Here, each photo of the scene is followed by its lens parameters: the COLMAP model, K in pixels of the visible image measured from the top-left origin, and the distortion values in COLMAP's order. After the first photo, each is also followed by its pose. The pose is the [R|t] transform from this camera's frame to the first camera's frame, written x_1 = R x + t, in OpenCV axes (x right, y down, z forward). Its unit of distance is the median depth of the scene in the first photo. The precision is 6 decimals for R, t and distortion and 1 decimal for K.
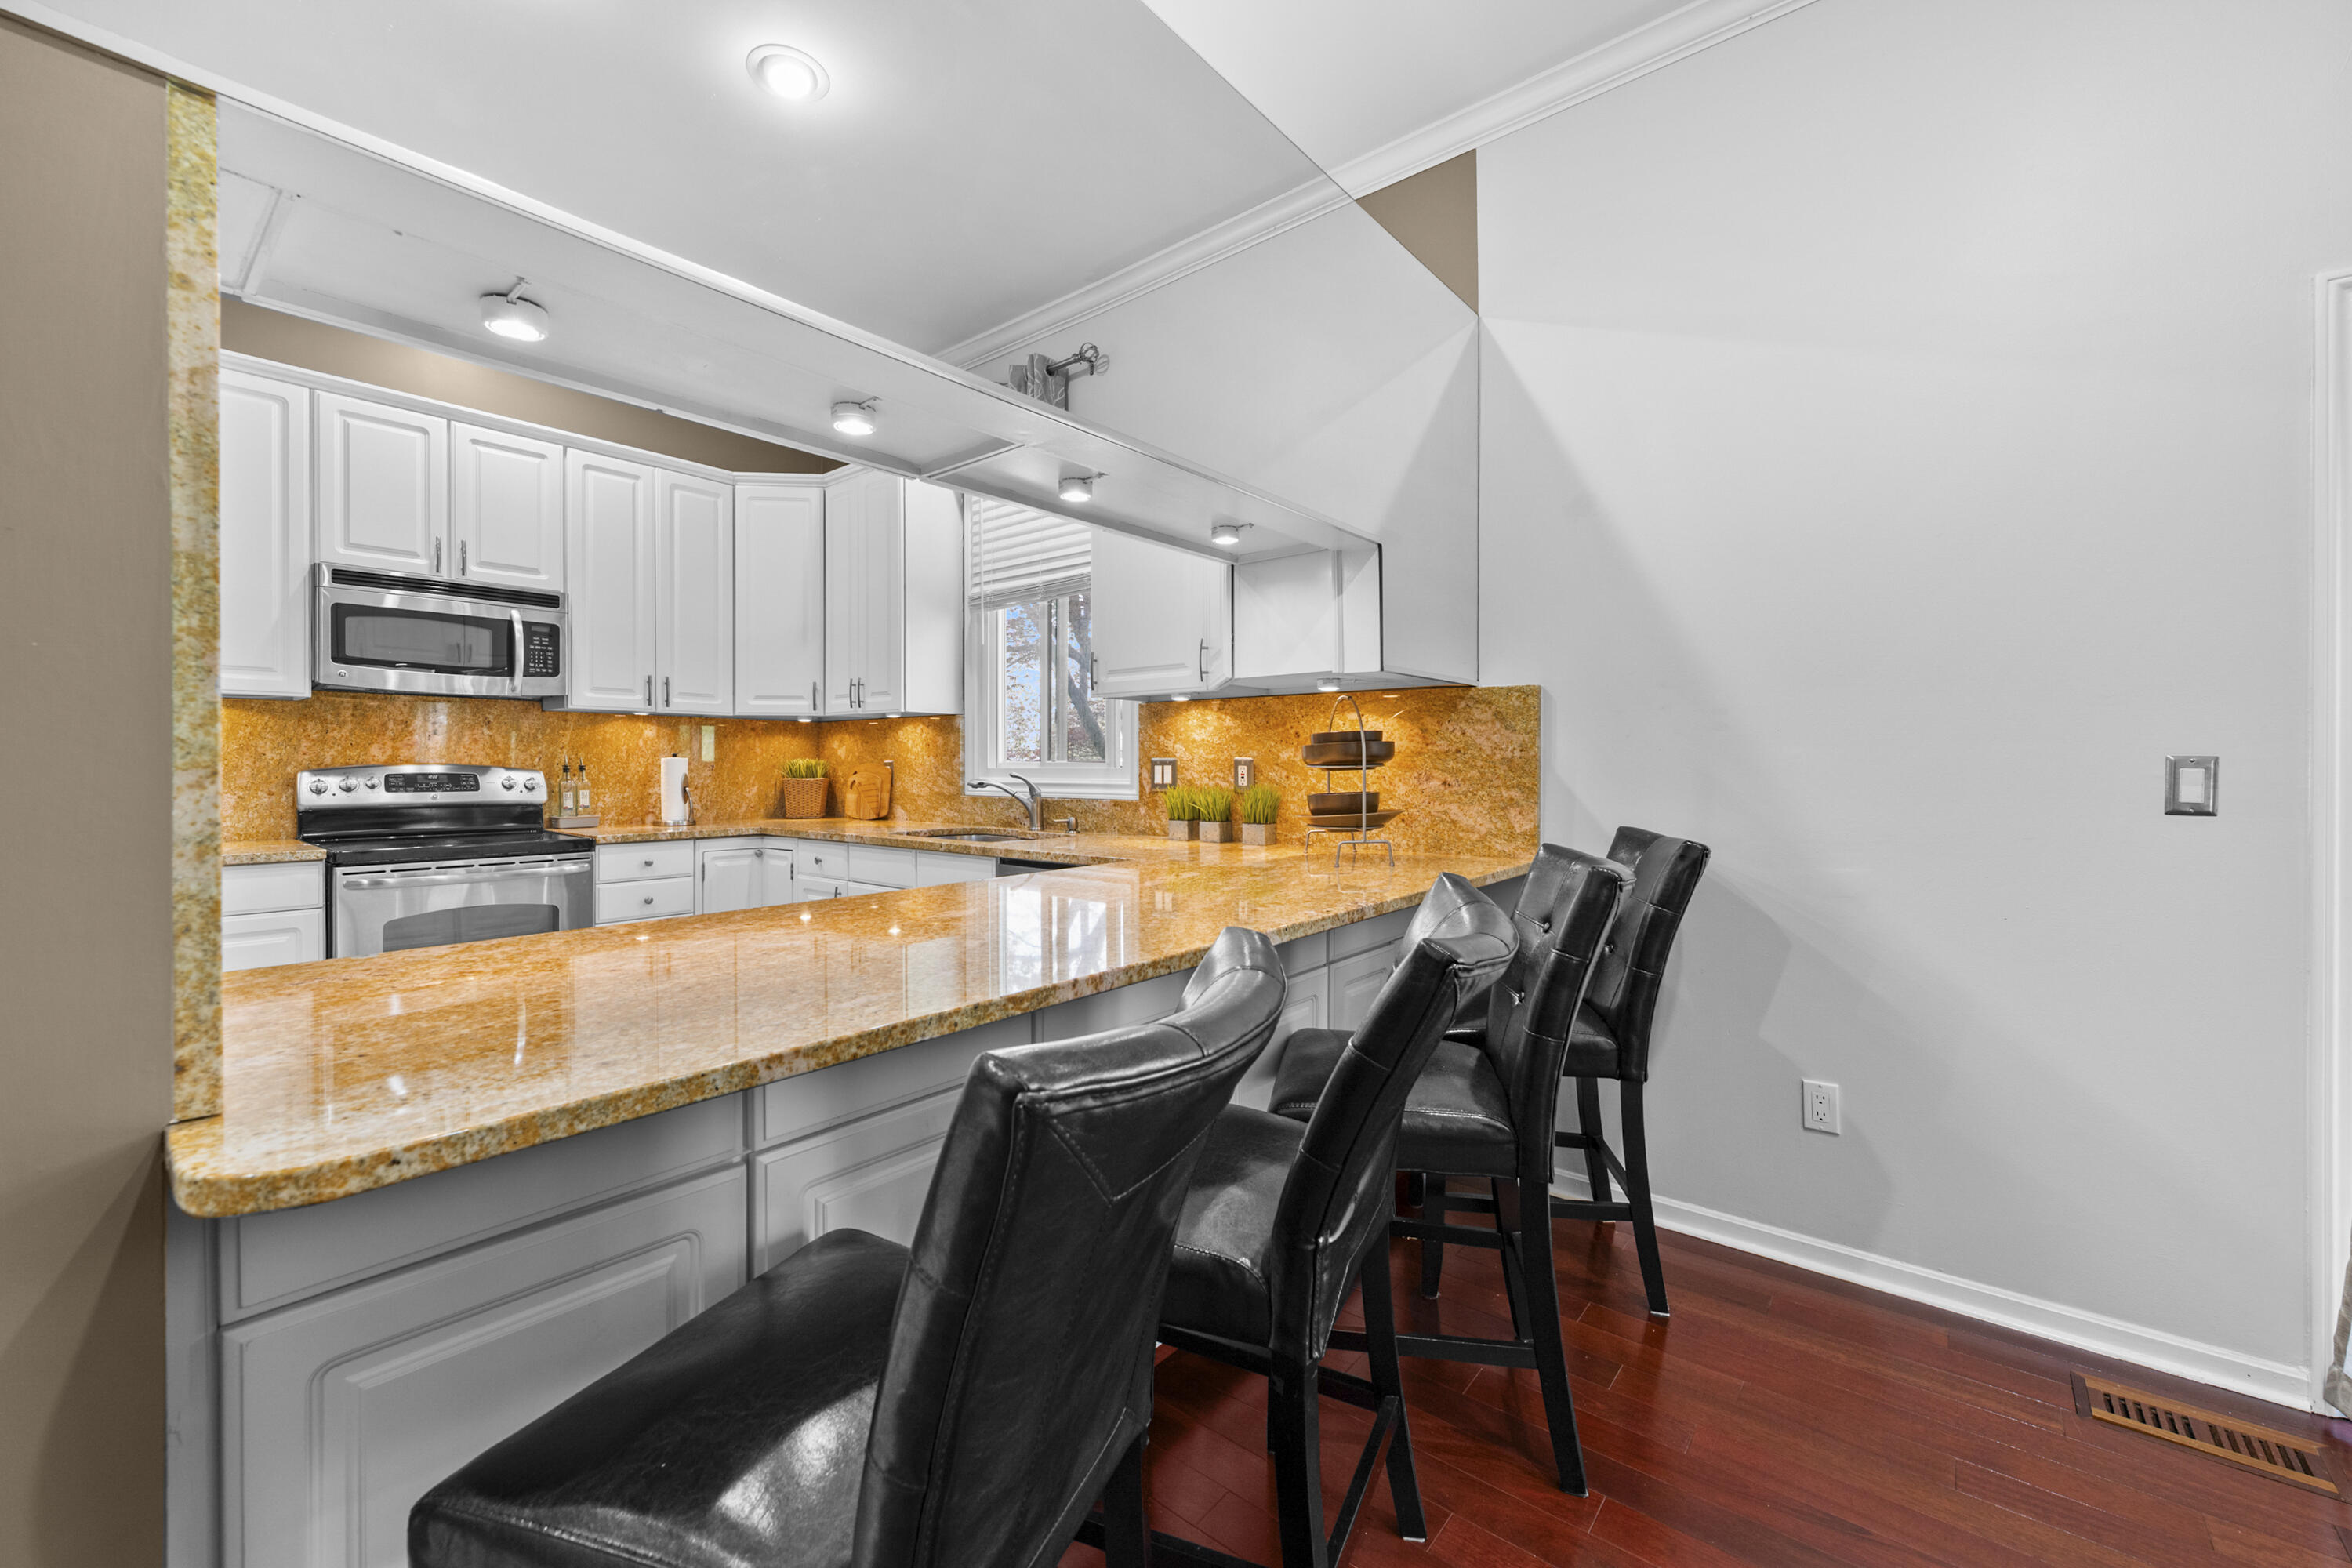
lens RADIAL K [[938.8, 0, 1201.2], [0, 938.8, 774.0], [0, 0, 1]] dist [-0.000064, -0.000499]
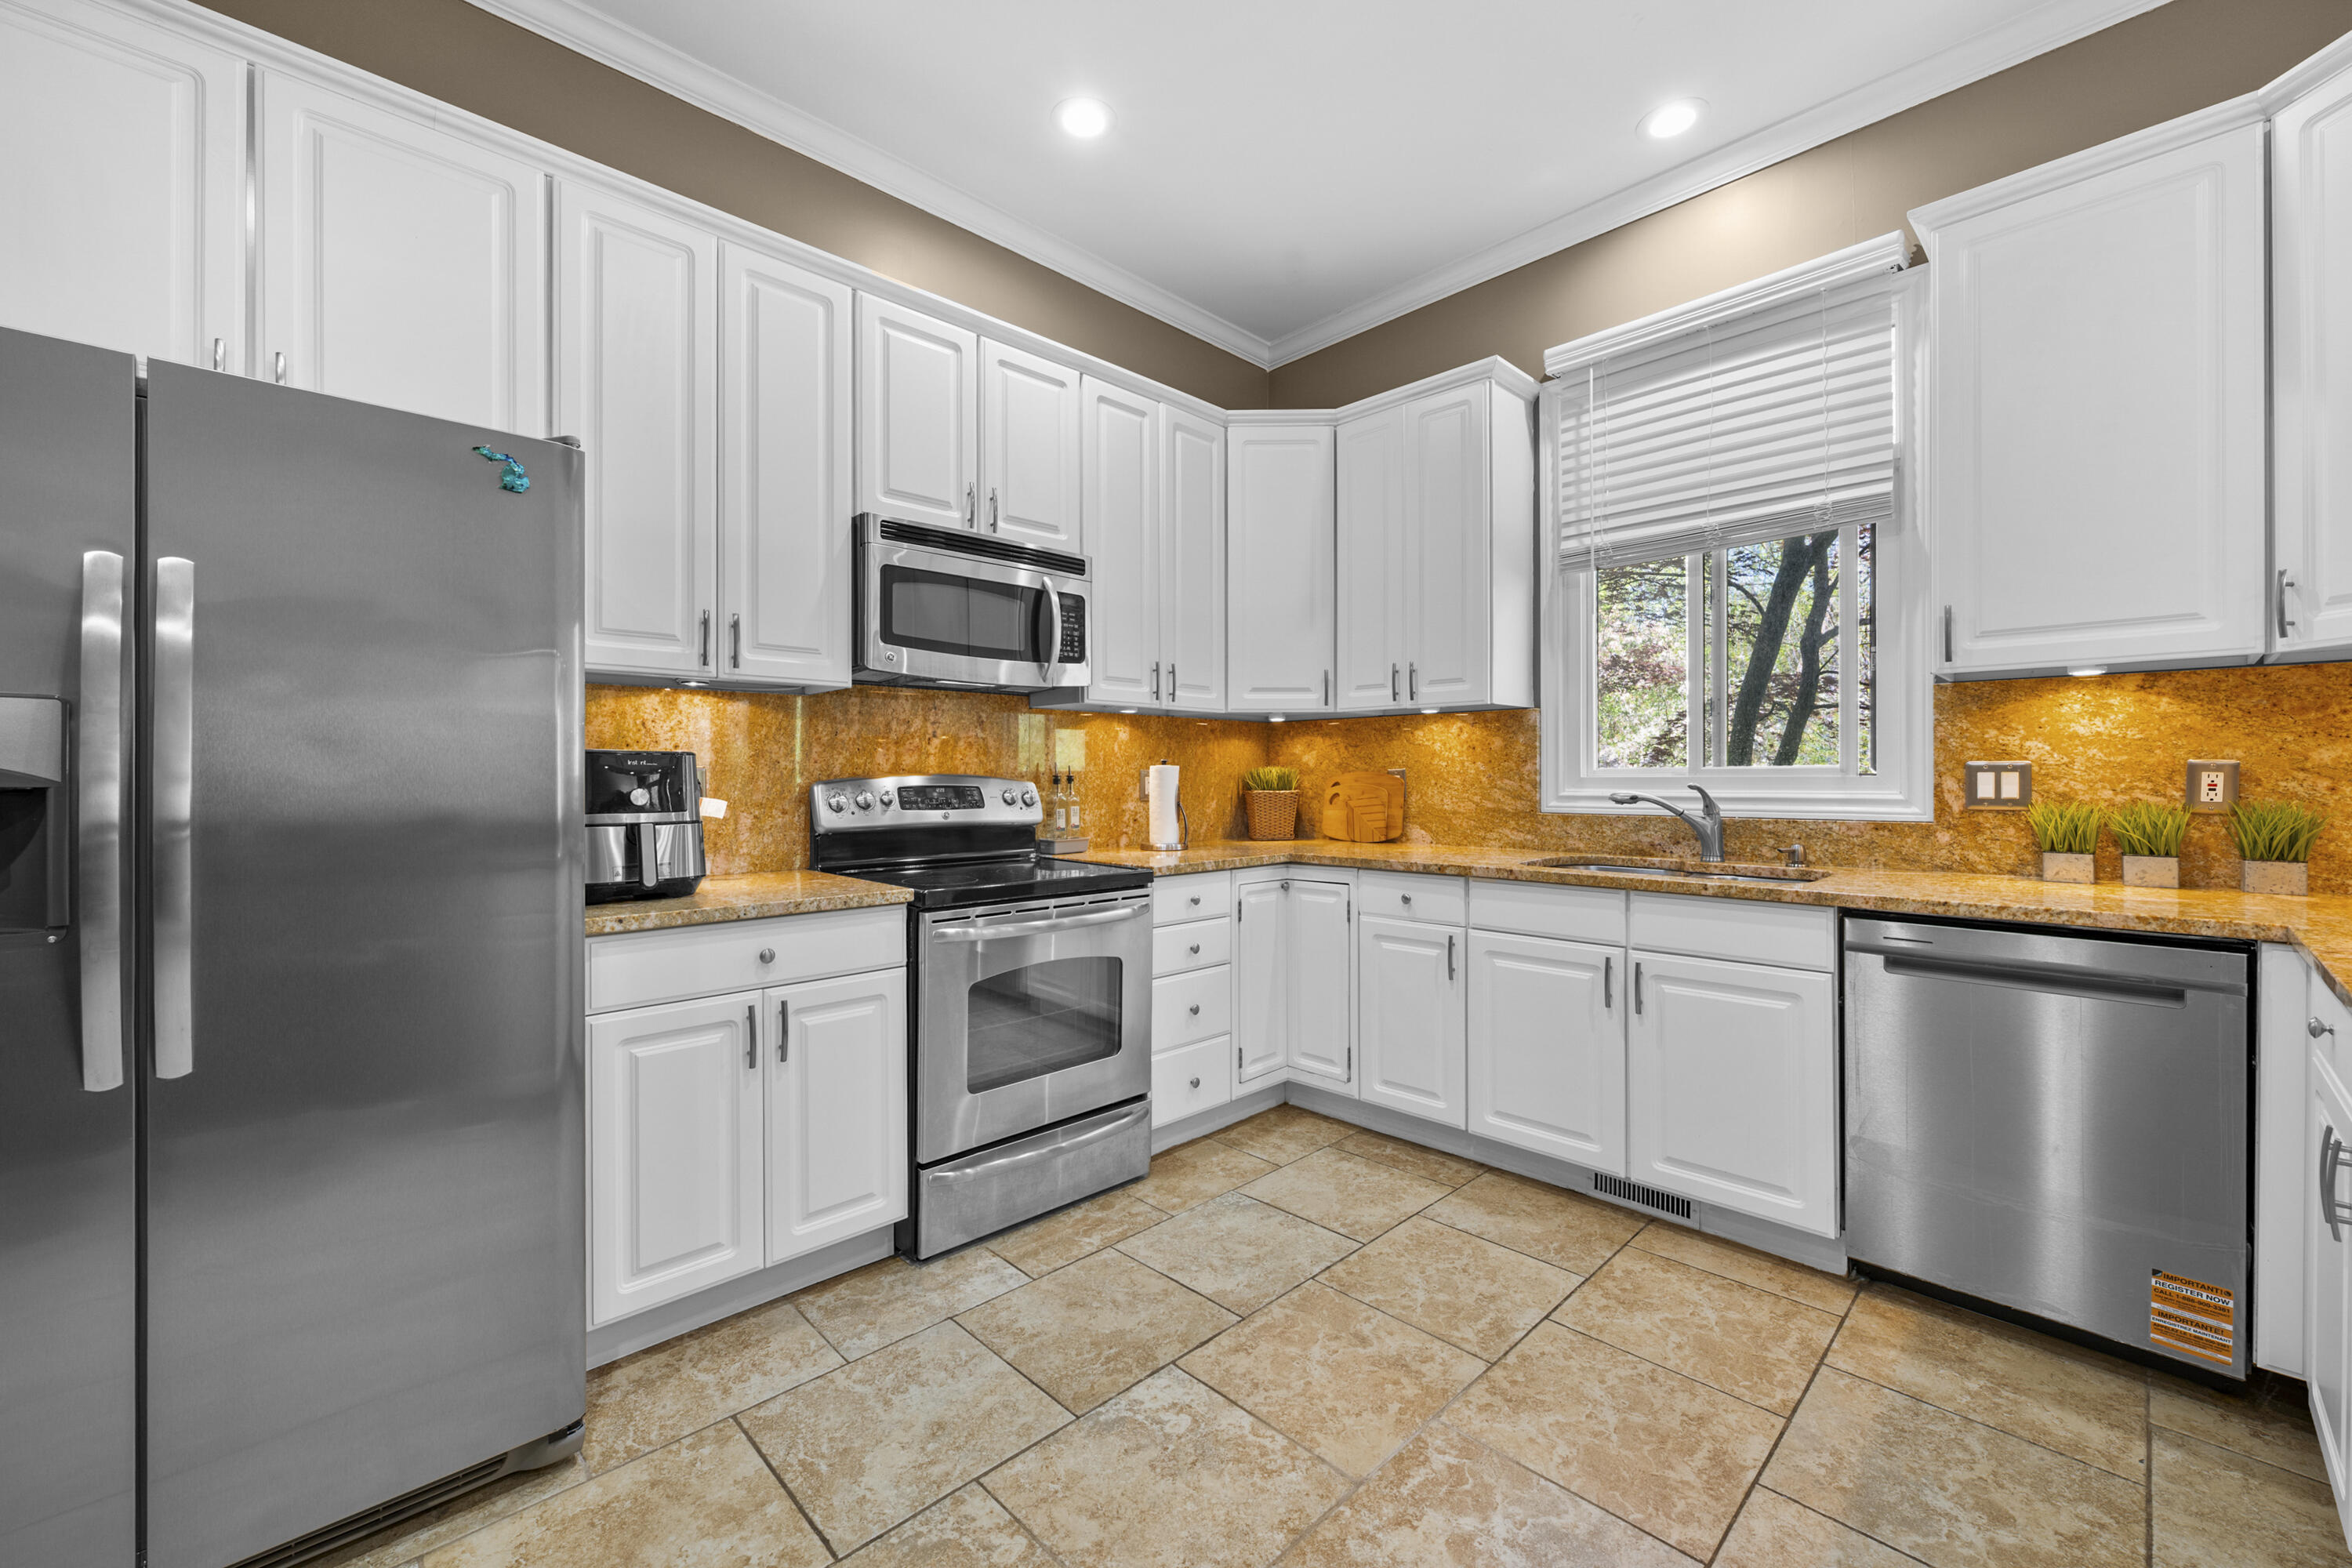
lens RADIAL K [[938.8, 0, 1184.1], [0, 938.8, 777.7], [0, 0, 1]] dist [-0.000064, -0.000499]
pose [[0.994318, -0.003323, -0.106401, -0.537083], [0.002724, 0.999980, -0.005772, -0.002554], [0.106418, 0.005450, 0.994307, 0.236435]]
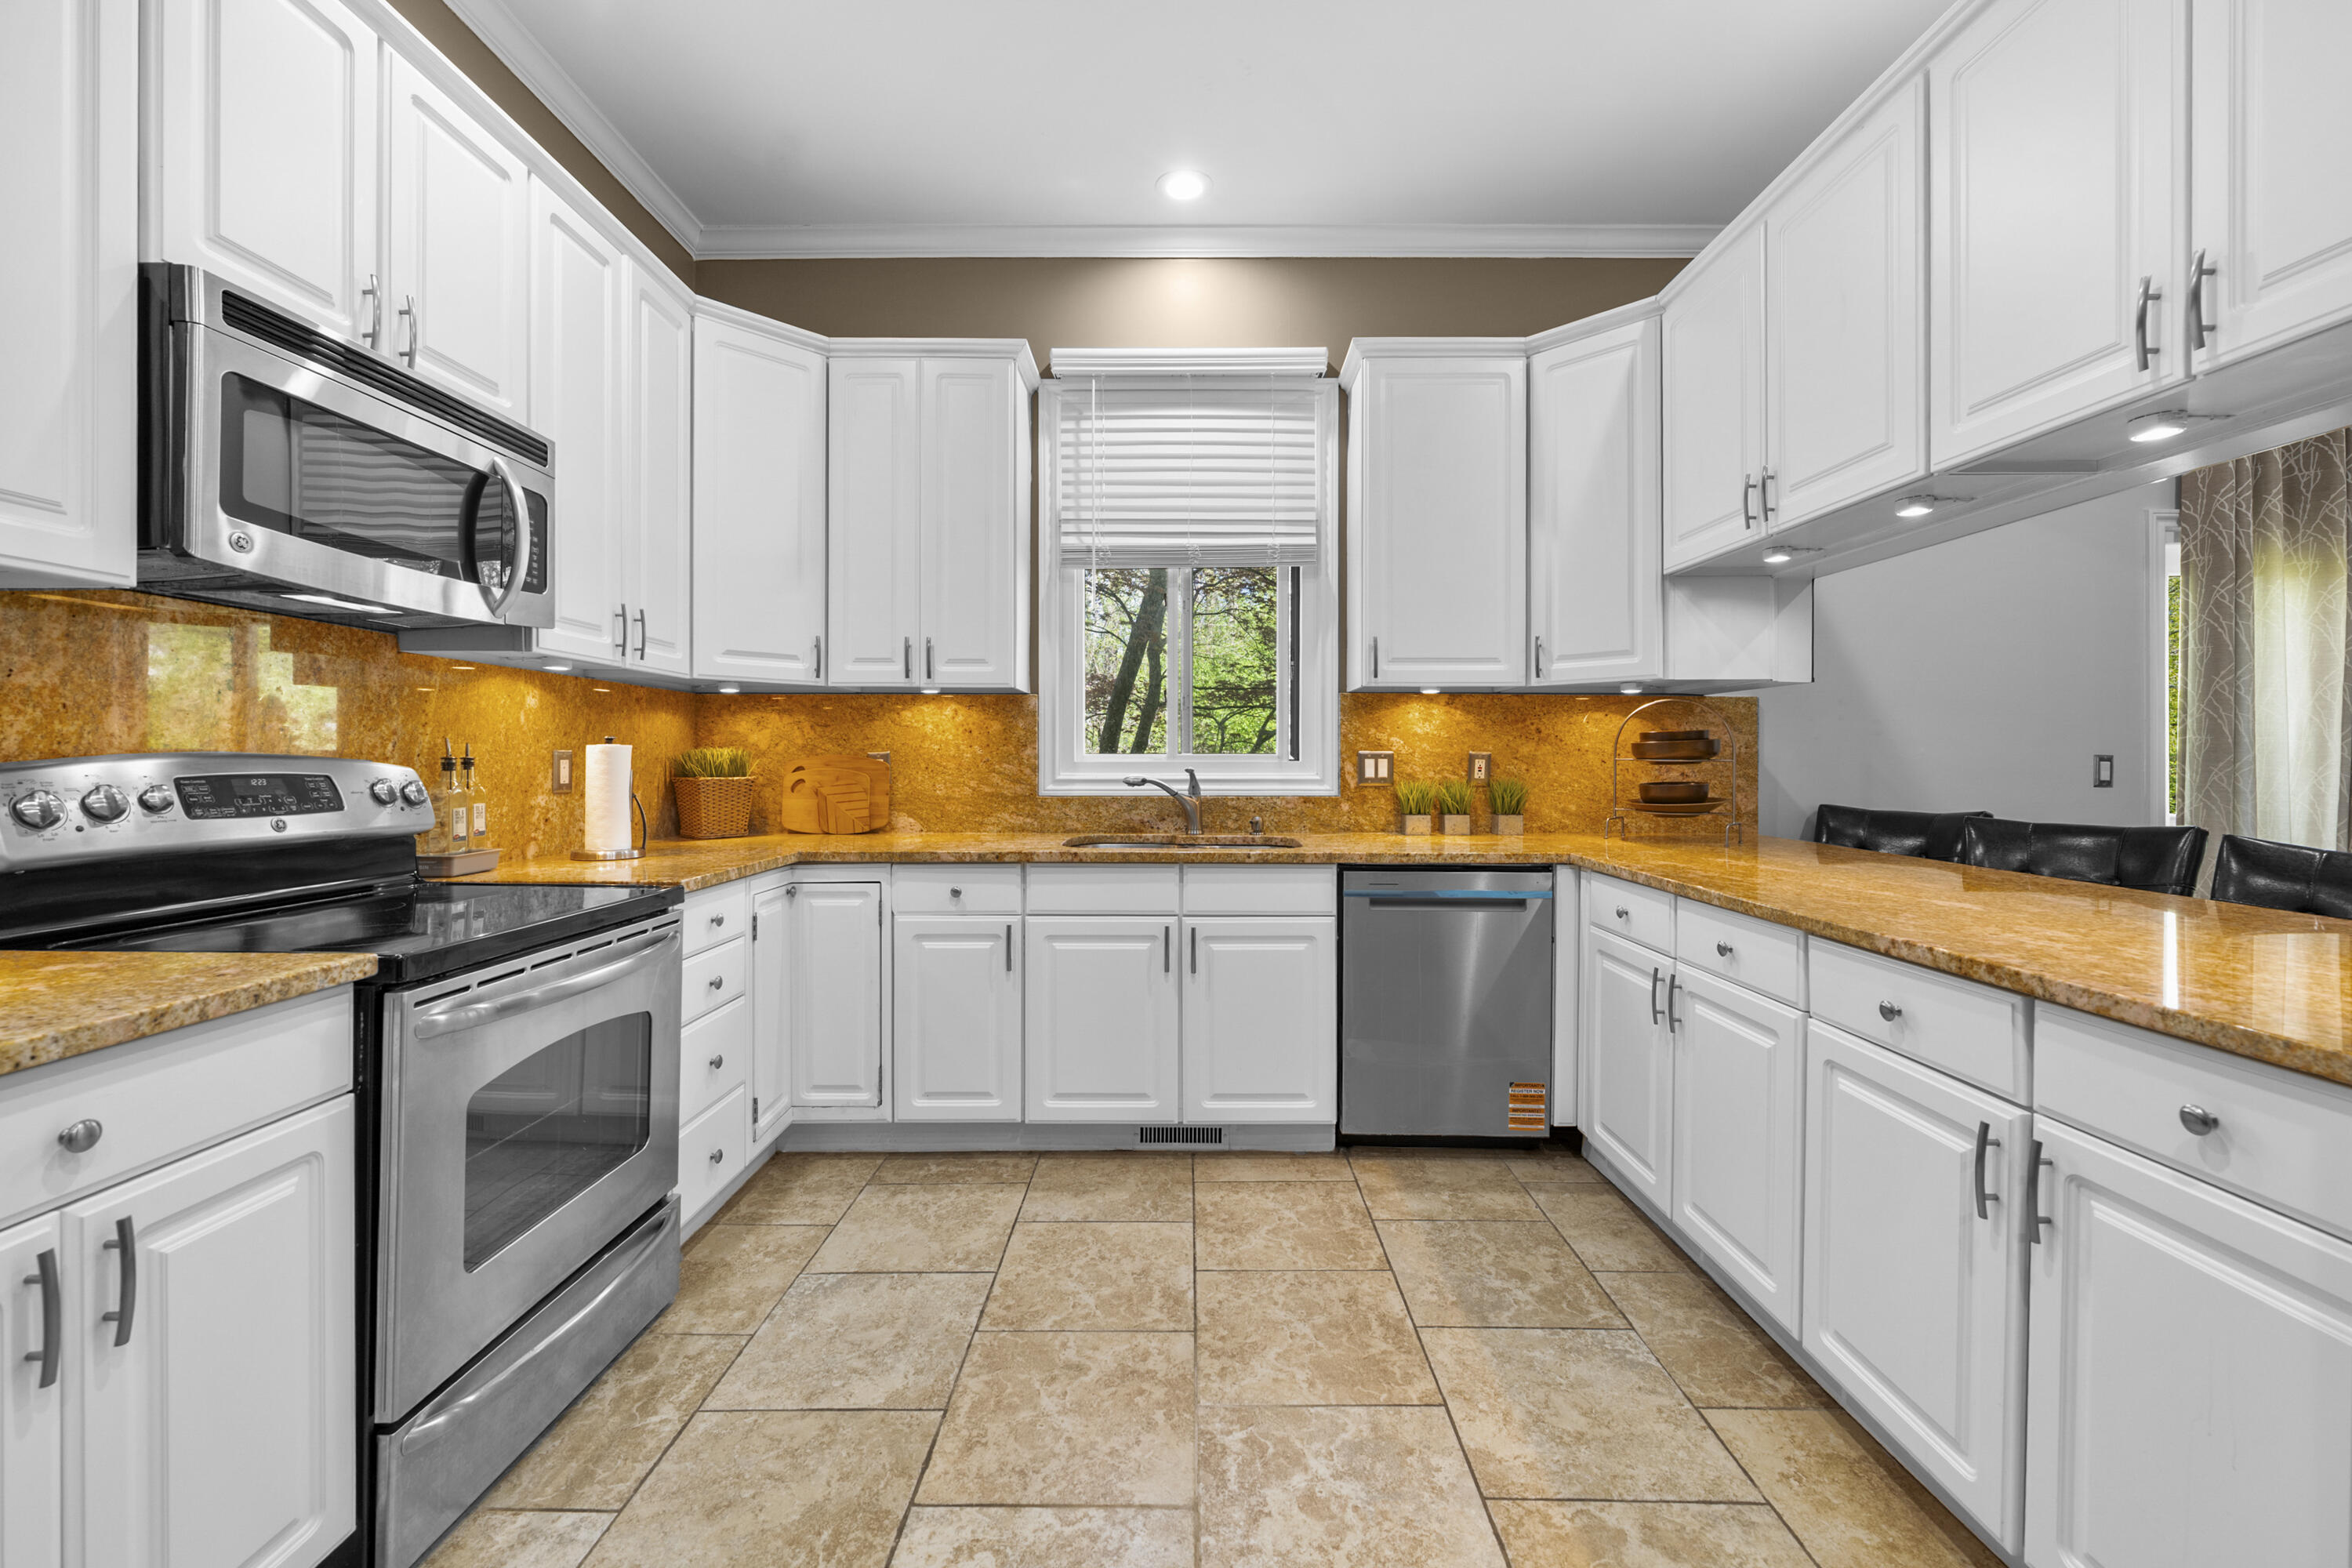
lens RADIAL K [[938.8, 0, 1176.2], [0, 938.8, 761.2], [0, 0, 1]] dist [-0.000064, -0.000499]
pose [[0.773207, -0.000844, 0.634153, -0.773970], [0.003862, 0.999987, -0.003377, -0.004000], [-0.634142, 0.005060, 0.773200, 0.365415]]
